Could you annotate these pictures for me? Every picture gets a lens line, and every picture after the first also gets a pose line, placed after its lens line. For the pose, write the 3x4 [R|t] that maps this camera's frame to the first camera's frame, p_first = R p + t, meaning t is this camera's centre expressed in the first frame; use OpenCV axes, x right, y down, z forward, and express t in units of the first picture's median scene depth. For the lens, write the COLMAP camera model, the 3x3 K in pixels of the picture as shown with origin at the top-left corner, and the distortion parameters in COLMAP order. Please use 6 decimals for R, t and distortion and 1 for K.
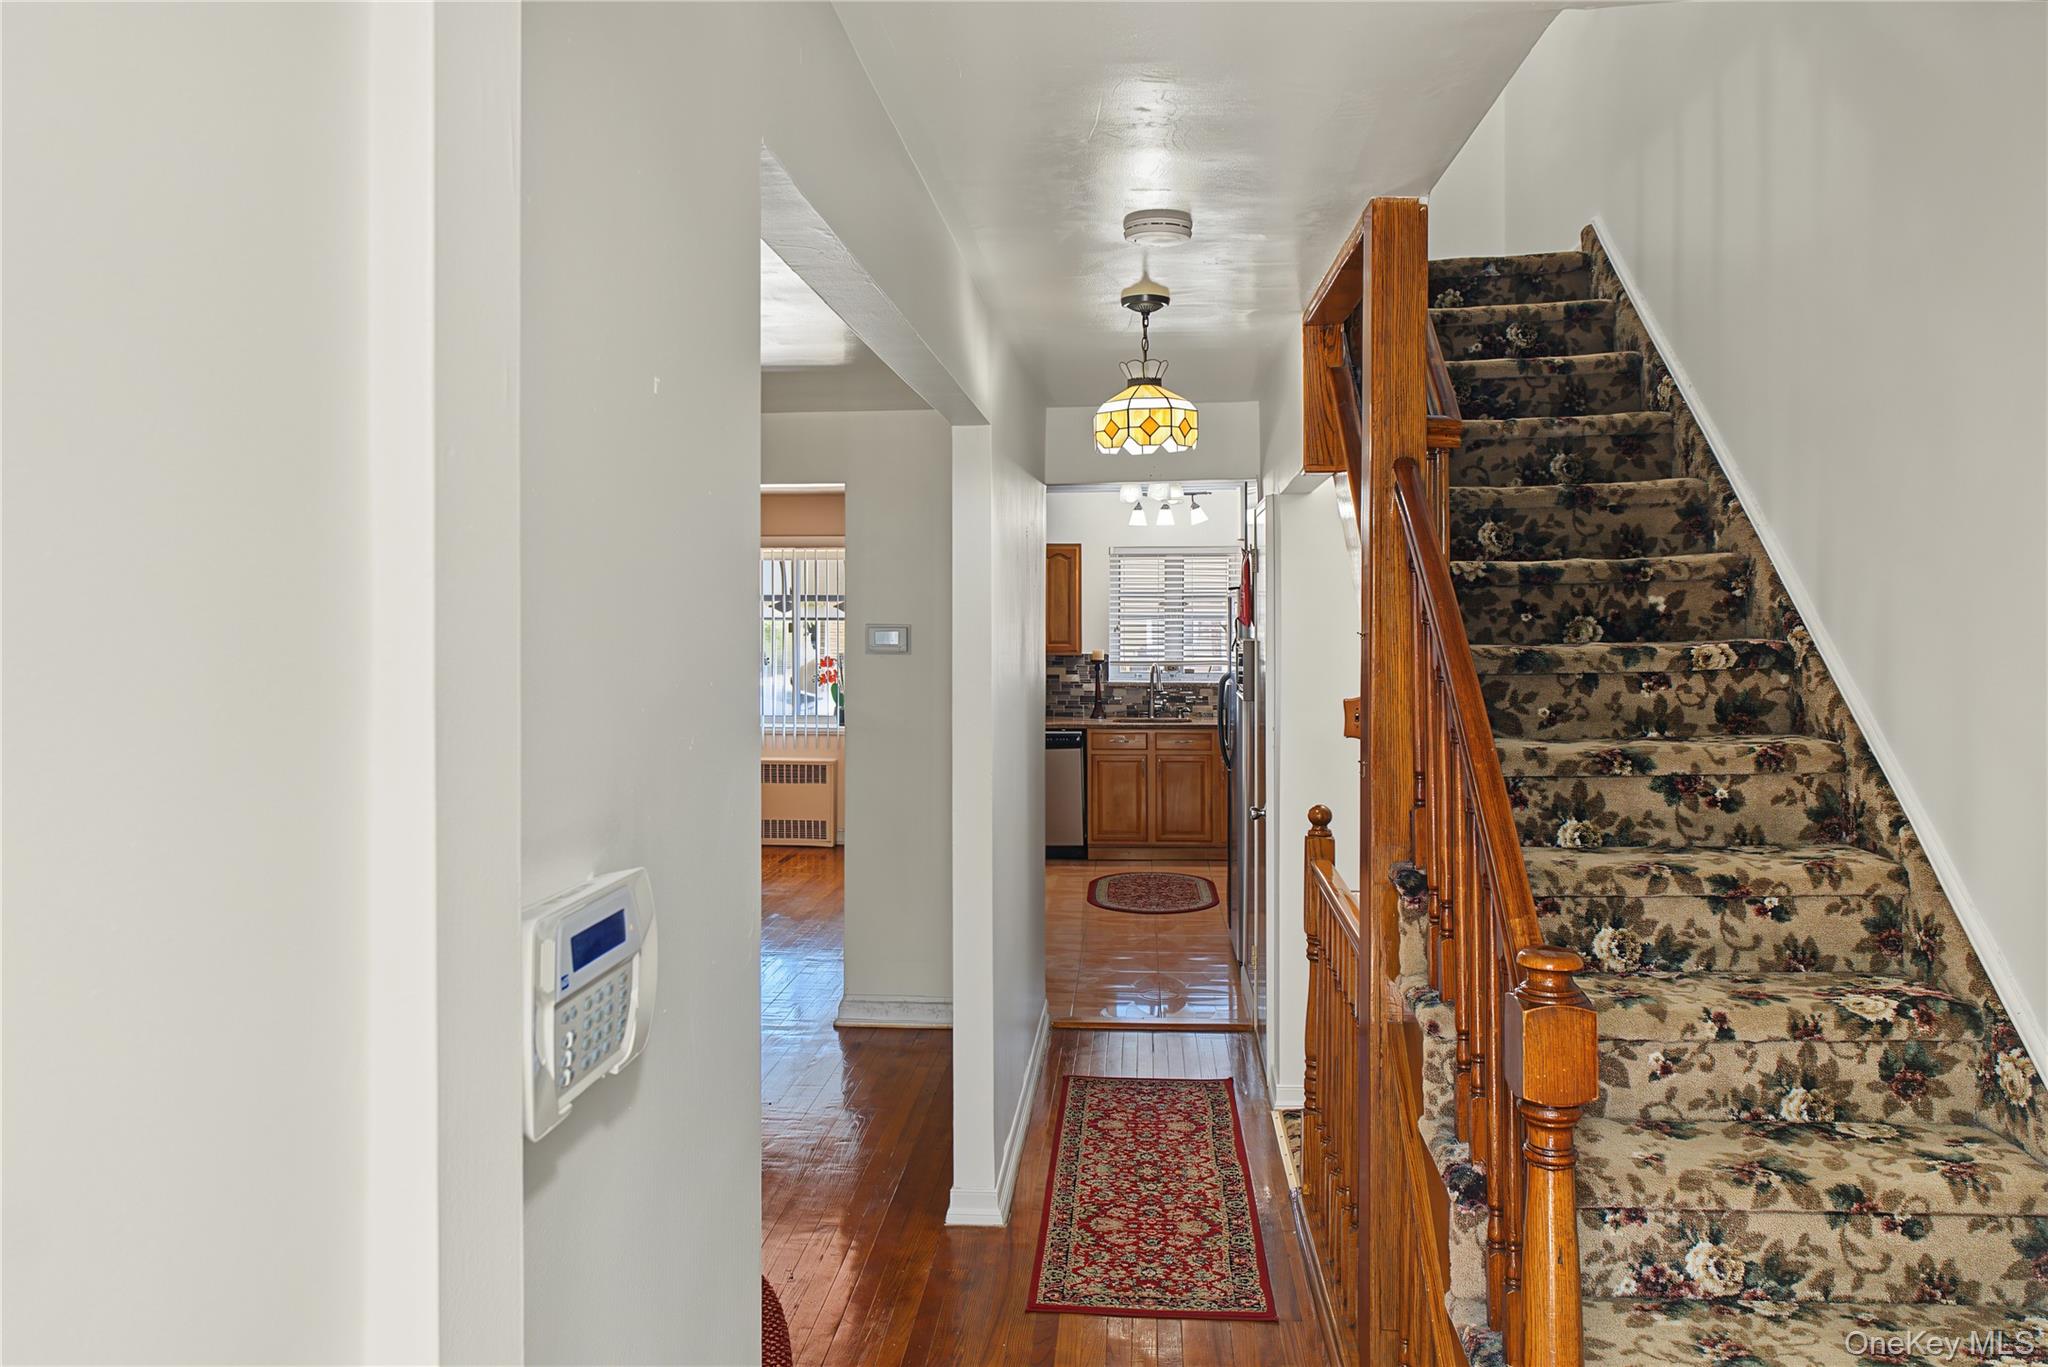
lens RADIAL K [[1468.1, 0, 1016.4], [0, 1468.1, 594.8], [0, 0, 1]] dist [0.003585, -0.000320]
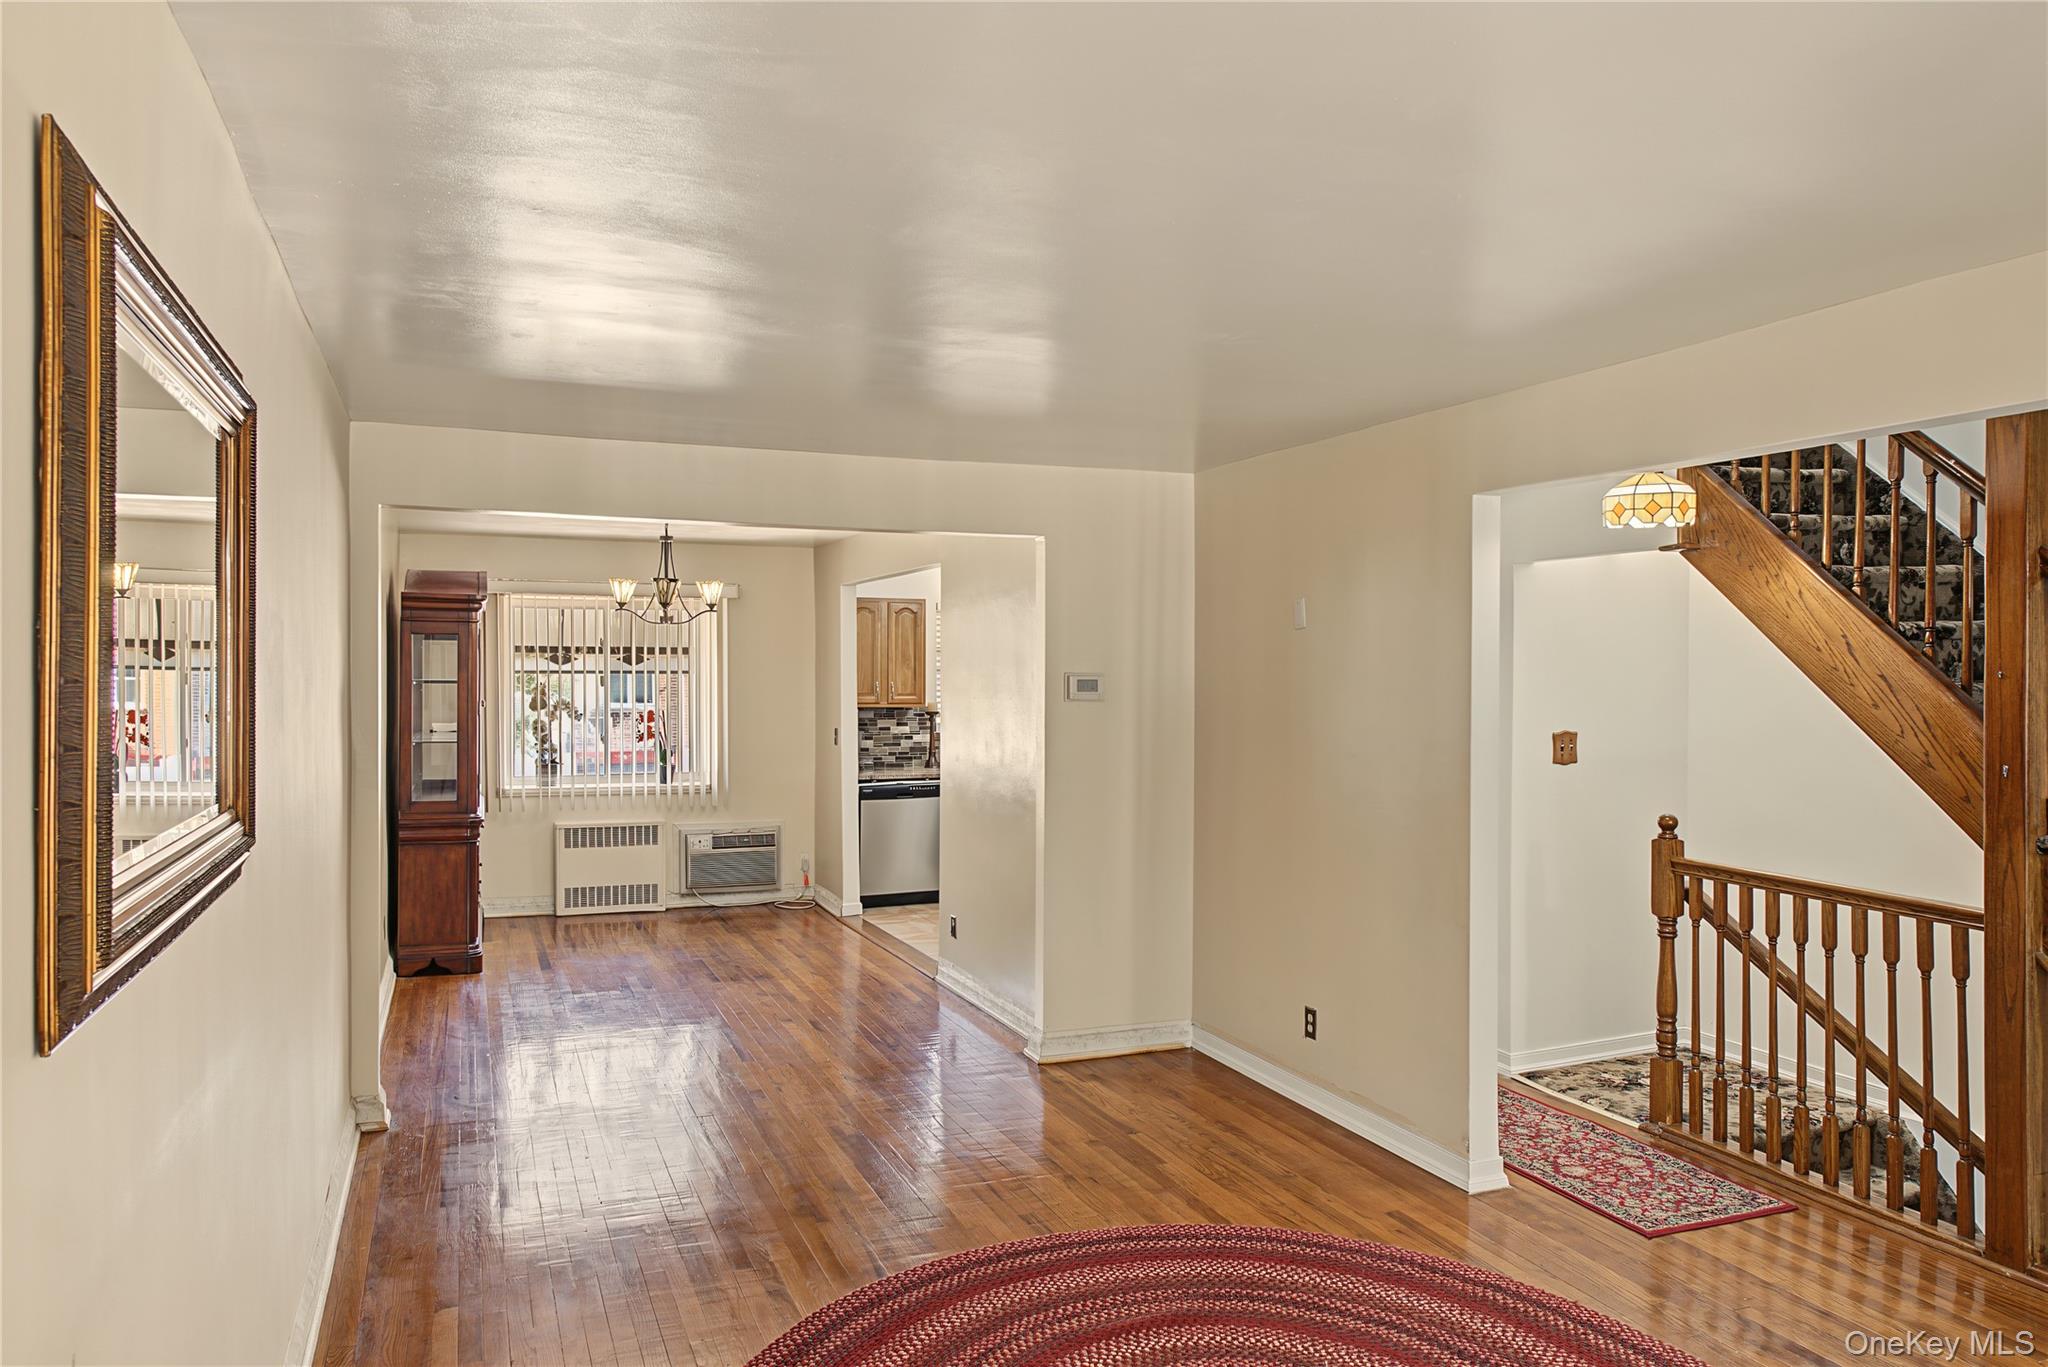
lens RADIAL K [[1435.7, 0, 1031.6], [0, 1435.7, 649.4], [0, 0, 1]] dist [-0.002285, -0.002742]
pose [[0.894315, 0.003423, 0.447425, -0.841276], [-0.003355, 0.999994, -0.000944, 0.005013], [-0.447426, -0.000657, 0.894321, 0.147824]]
